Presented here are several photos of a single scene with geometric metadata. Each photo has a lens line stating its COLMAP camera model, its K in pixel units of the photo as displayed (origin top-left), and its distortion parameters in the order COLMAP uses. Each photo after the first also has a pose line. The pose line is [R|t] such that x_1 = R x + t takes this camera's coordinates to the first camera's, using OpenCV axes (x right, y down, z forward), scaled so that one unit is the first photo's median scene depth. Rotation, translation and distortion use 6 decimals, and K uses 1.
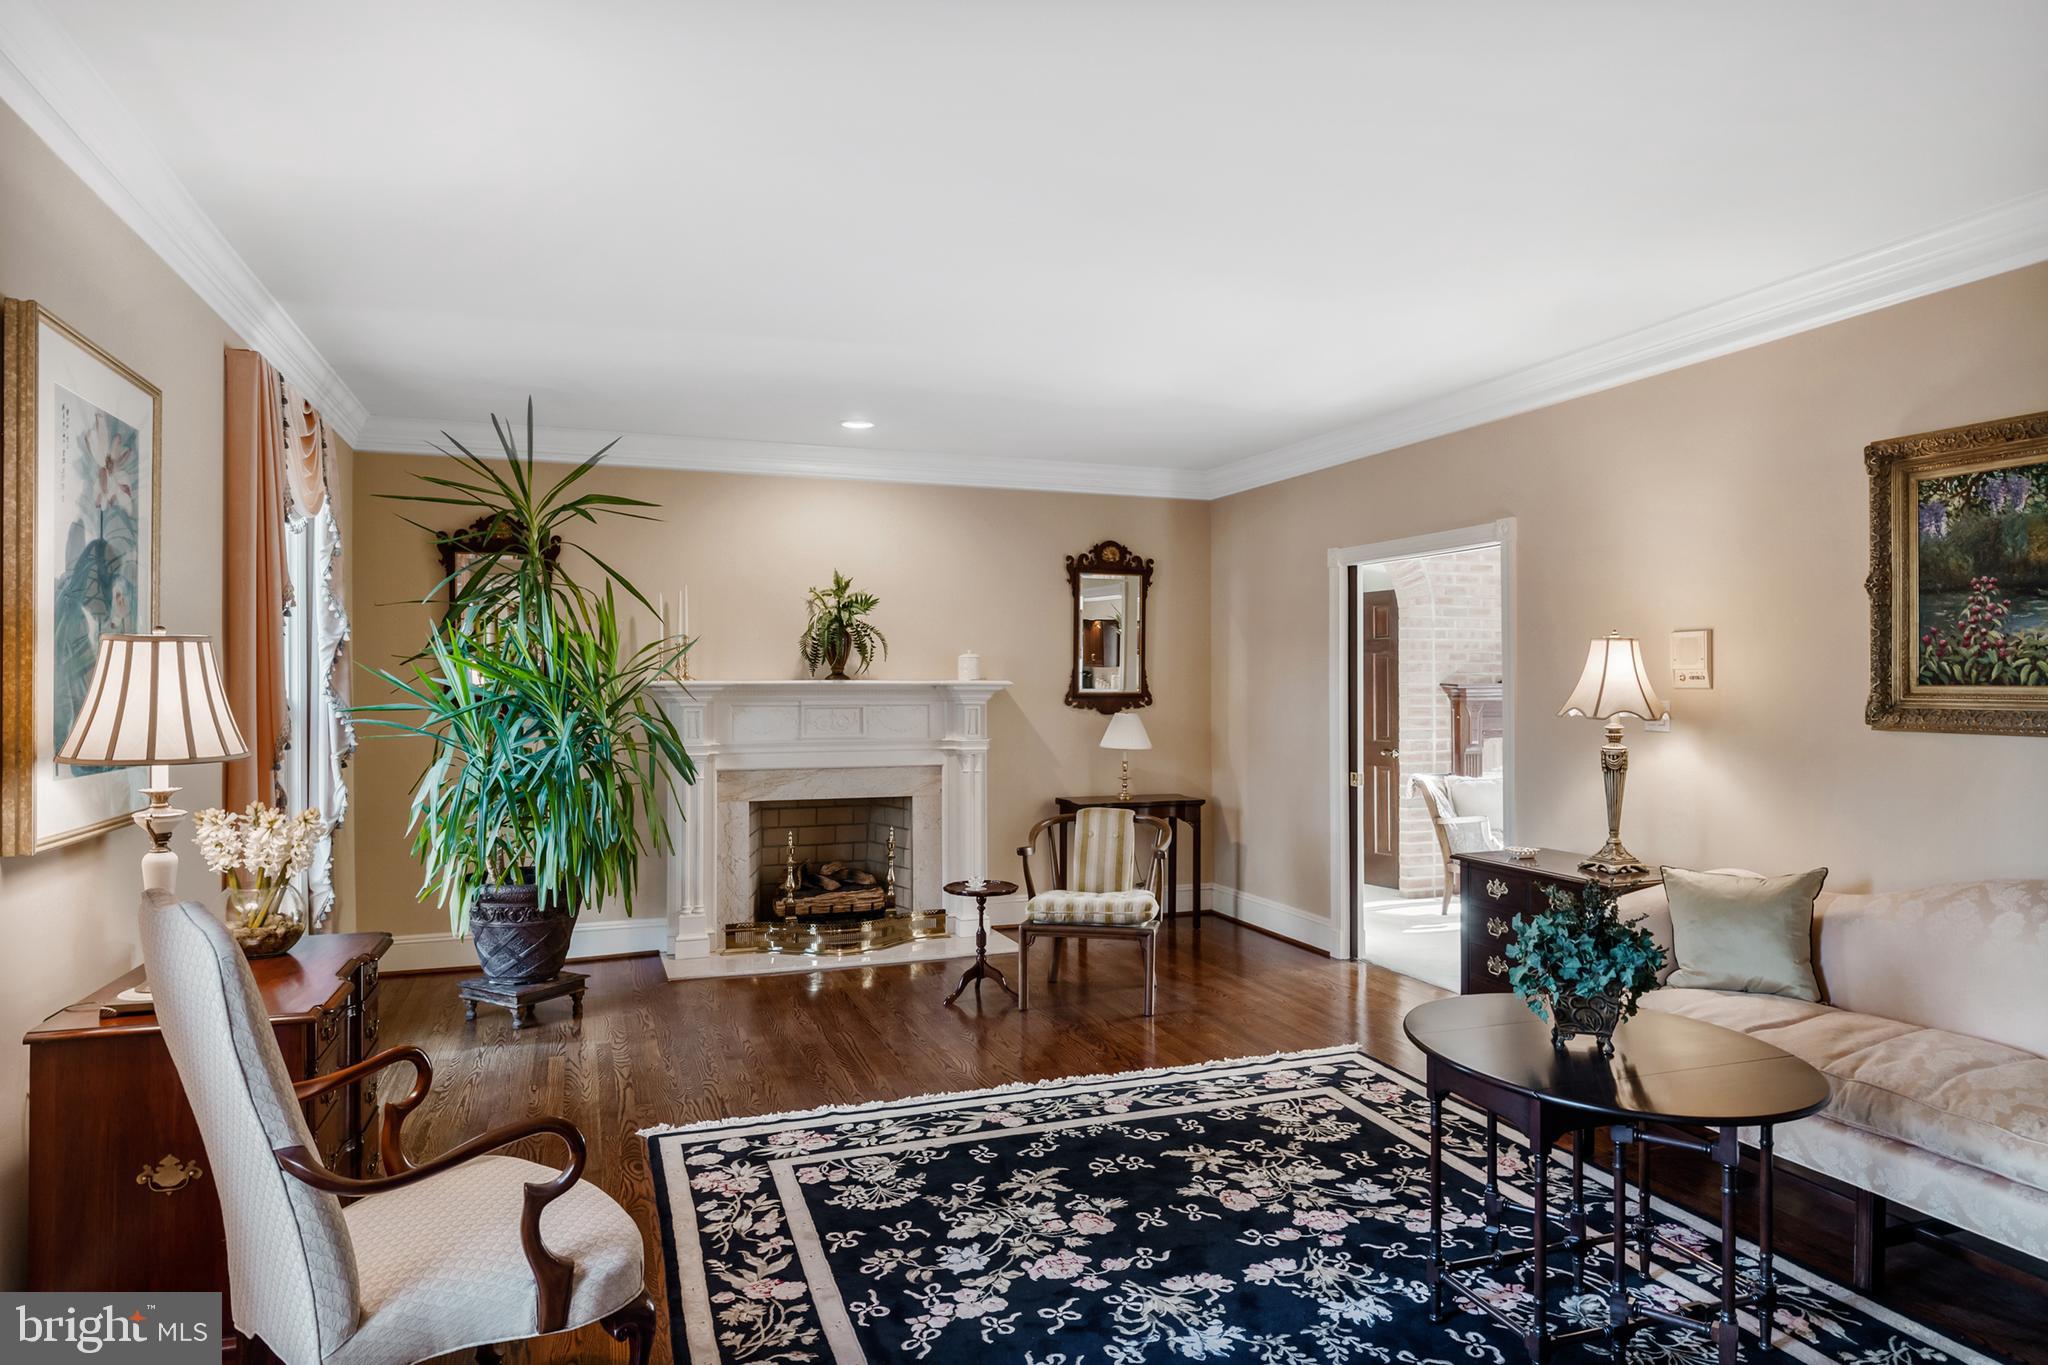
lens RADIAL K [[1211.1, 0, 1028.9], [0, 1211.1, 685.8], [0, 0, 1]] dist [0.004568, 0.000609]
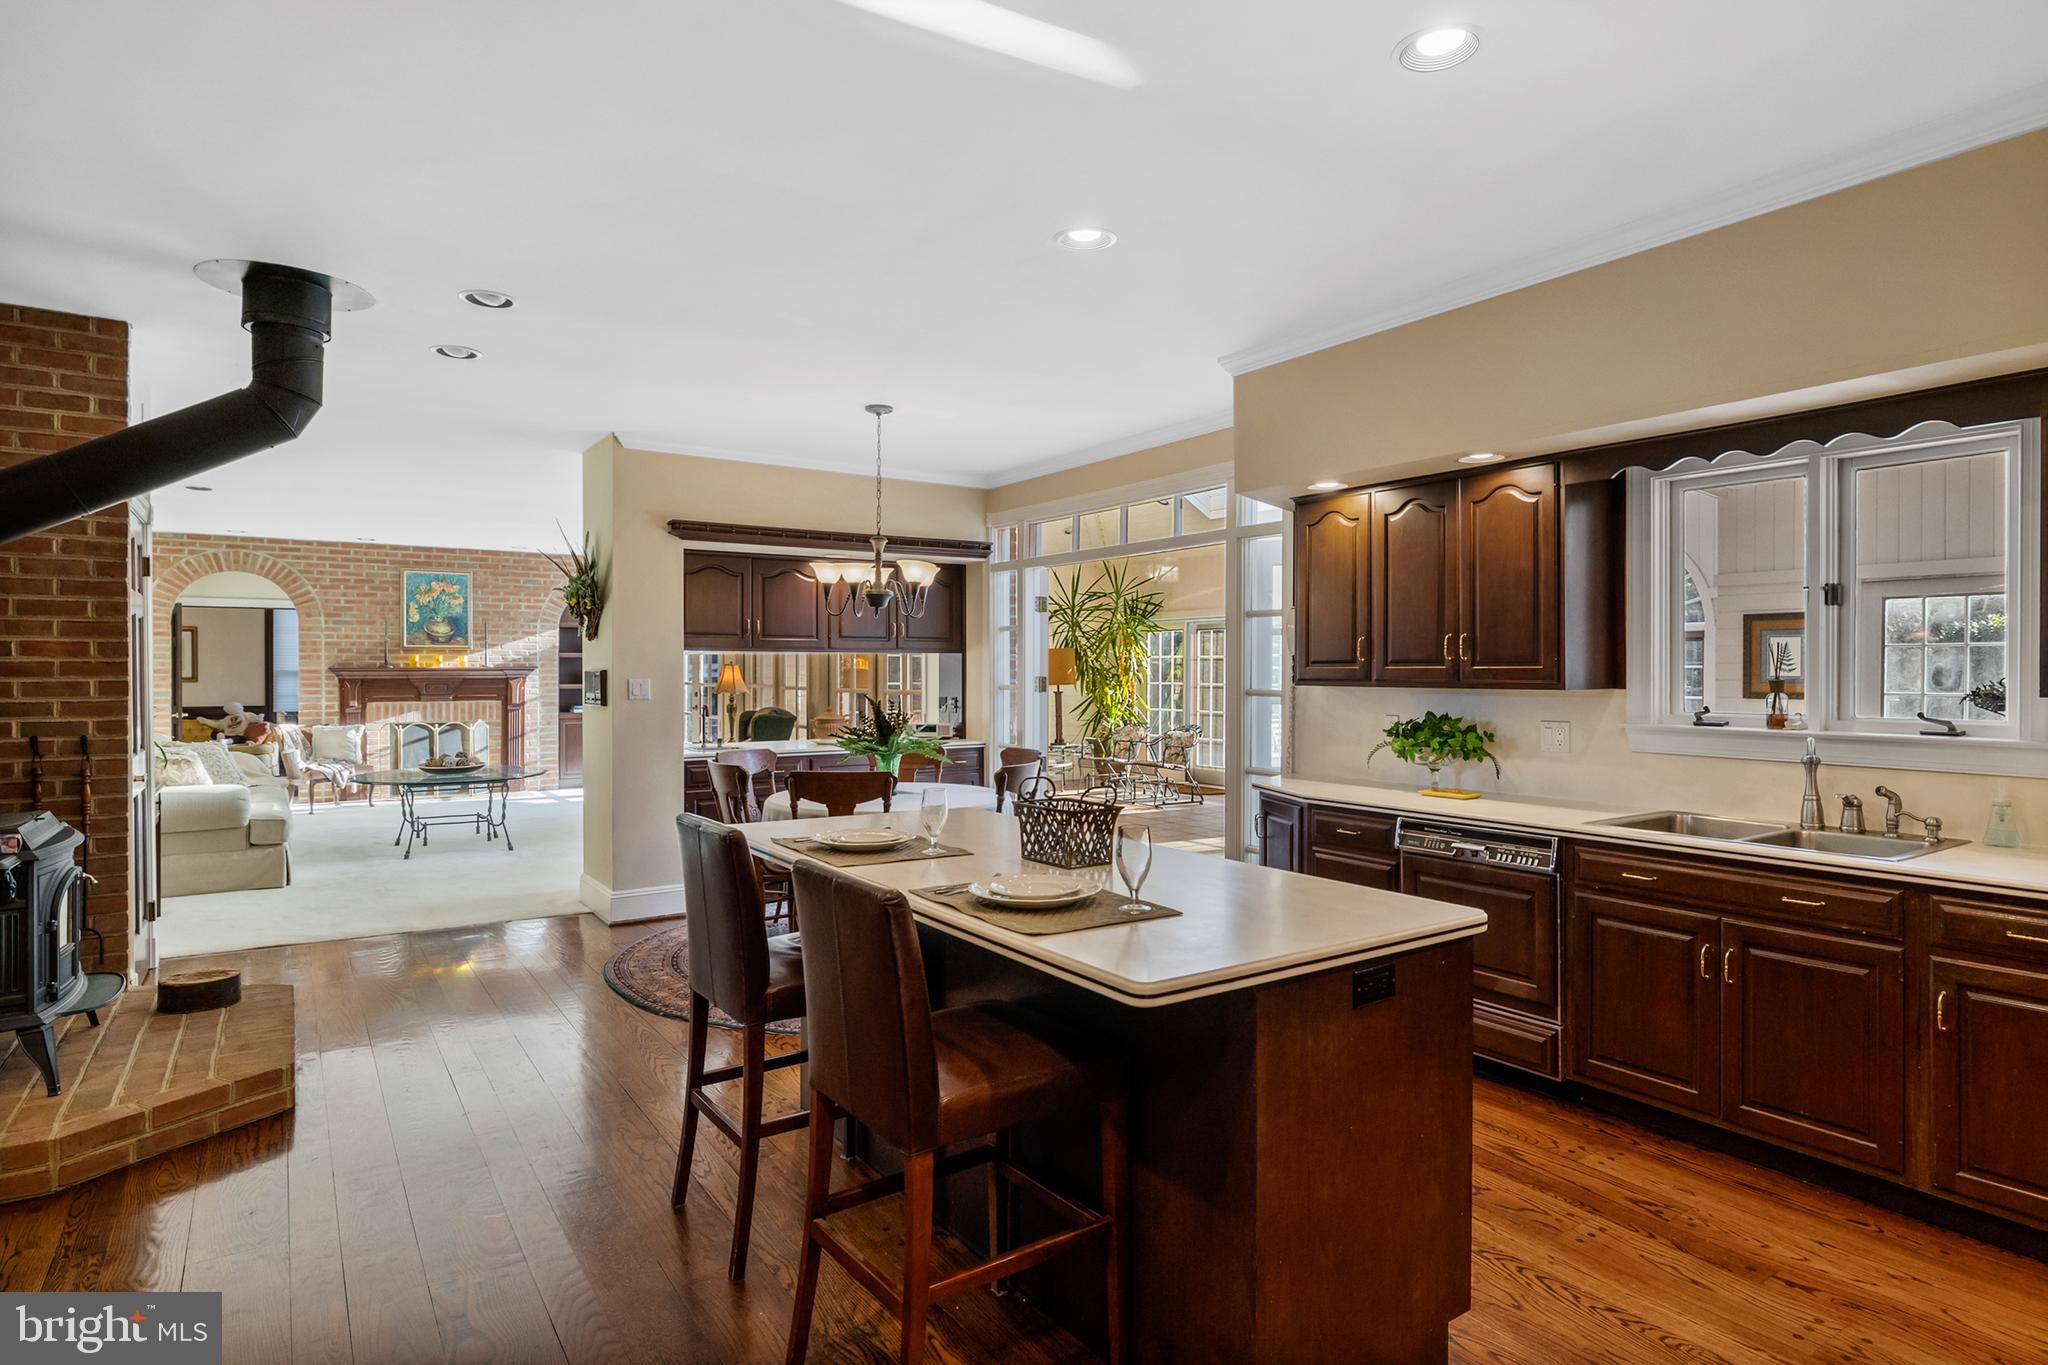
lens RADIAL K [[1091.6, 0, 1027.2], [0, 1091.6, 675.8], [0, 0, 1]] dist [-0.002762, -0.000199]
pose [[0.968175, 0.001744, 0.250269, 0.864283], [-0.002847, 0.999988, 0.004044, 0.000463], [-0.250259, -0.004627, 0.968168, -0.598556]]
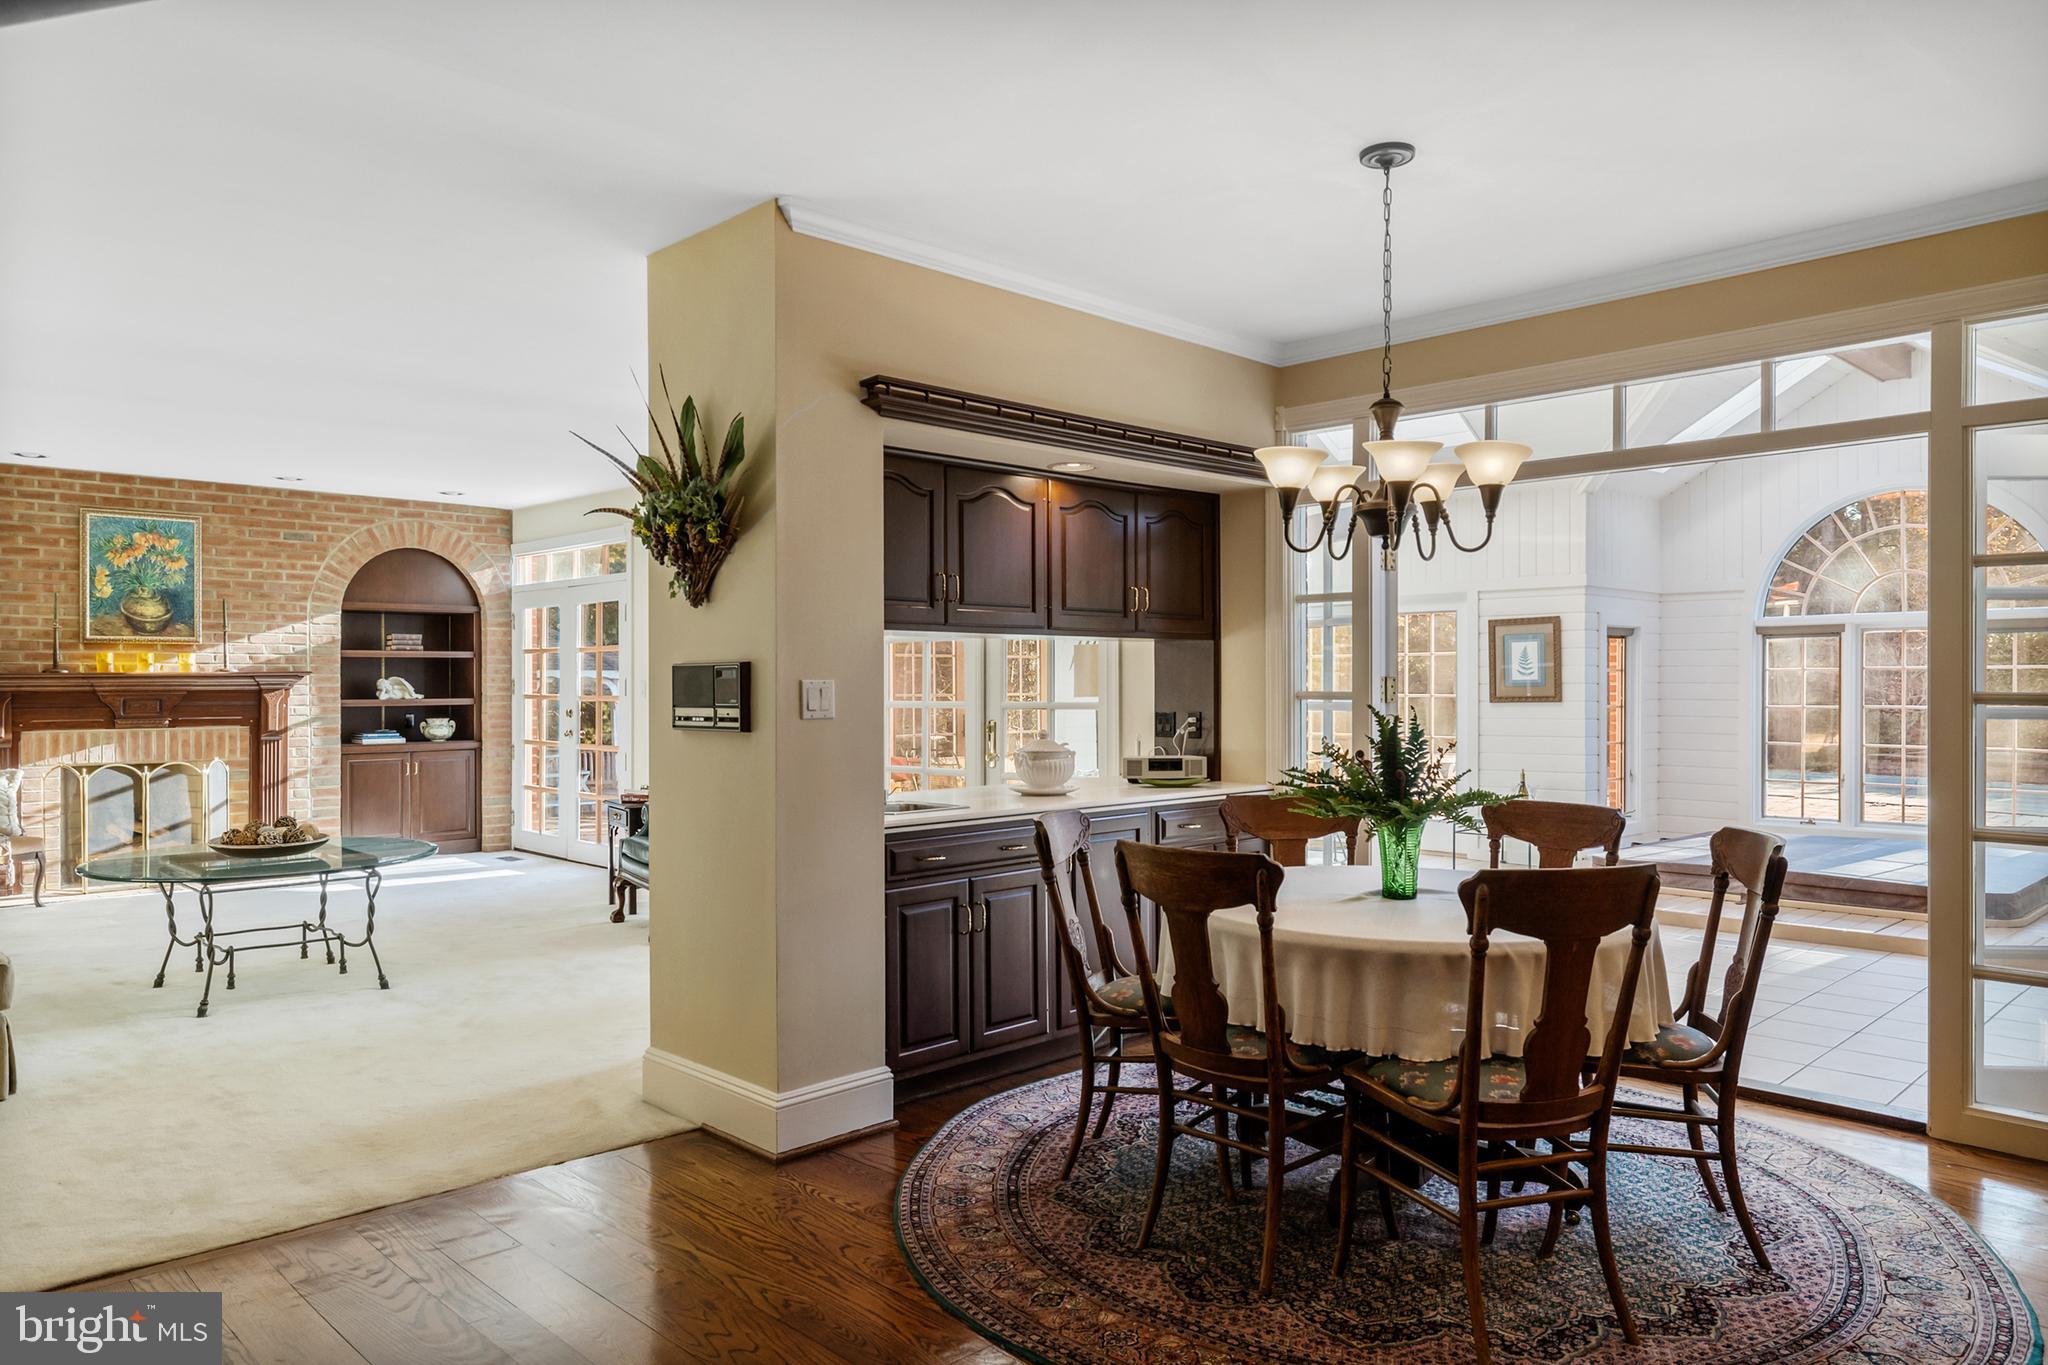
lens RADIAL K [[1336.4, 0, 1033.2], [0, 1336.4, 687.6], [0, 0, 1]] dist [-0.008668, 0.000703]
pose [[0.908177, -0.001259, 0.418584, 0.666772], [0.000807, 0.999999, 0.001257, 0.008883], [-0.418585, -0.000803, 0.908177, -0.274115]]
